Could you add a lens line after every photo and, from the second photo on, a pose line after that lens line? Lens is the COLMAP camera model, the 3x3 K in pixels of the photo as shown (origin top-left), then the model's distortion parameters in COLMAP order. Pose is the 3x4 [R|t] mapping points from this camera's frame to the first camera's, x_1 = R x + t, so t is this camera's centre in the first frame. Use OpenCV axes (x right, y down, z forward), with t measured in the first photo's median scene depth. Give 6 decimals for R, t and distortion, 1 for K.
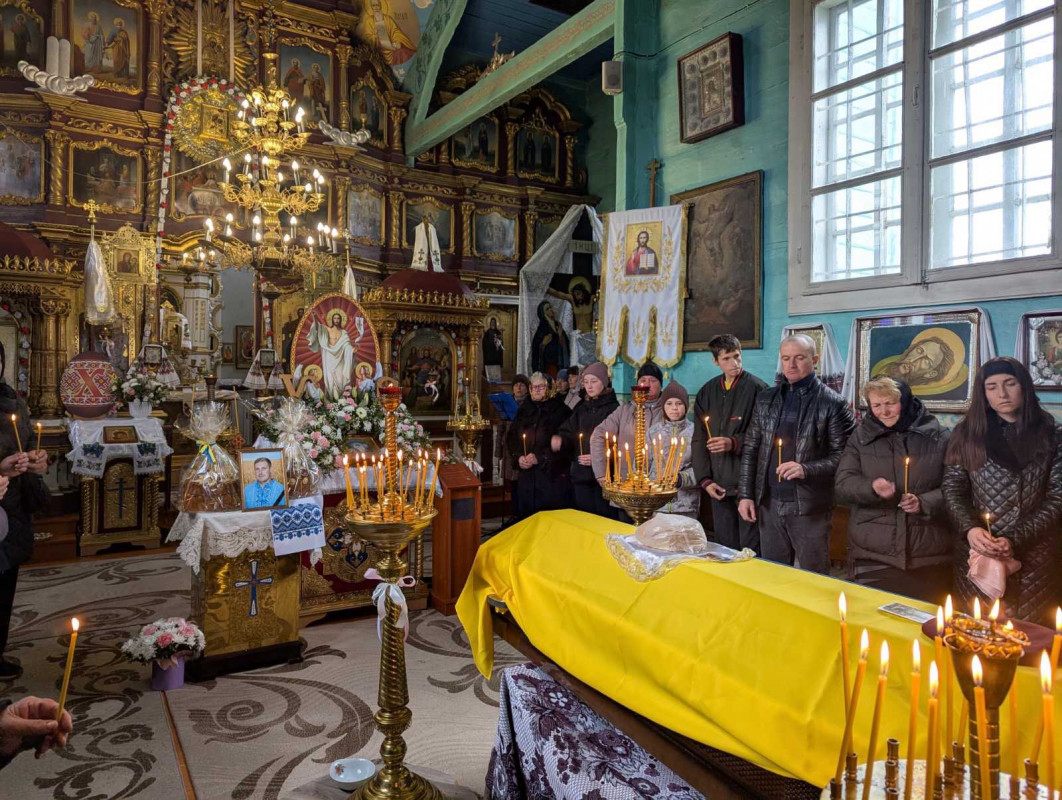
lens RADIAL K [[749.8, 0, 526.6], [0, 749.8, 389.4], [0, 0, 1]] dist [0.049843, -0.036404]
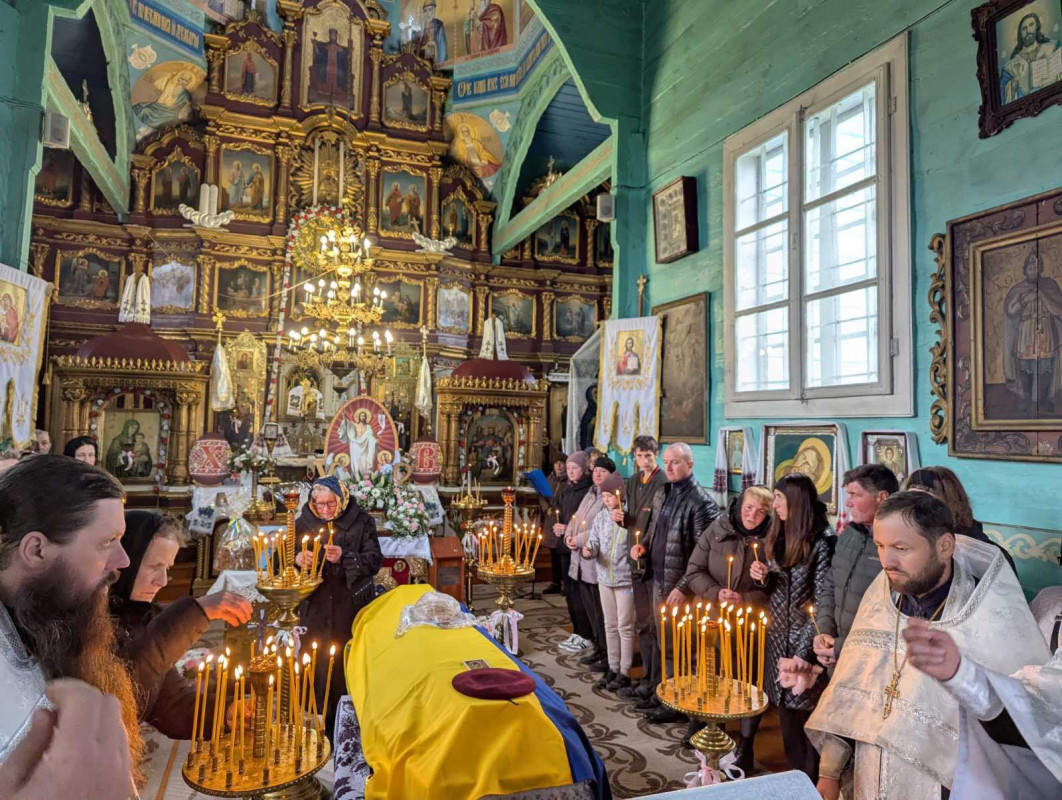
lens RADIAL K [[739.0, 0, 531.5], [0, 739.0, 399.5], [0, 0, 1]] dist [0.047593, -0.008400]
pose [[0.979865, 0.001826, -0.199653, 0.200735], [-0.014509, 0.997966, -0.062080, -0.036309], [0.199133, 0.063727, 0.977898, -0.116724]]
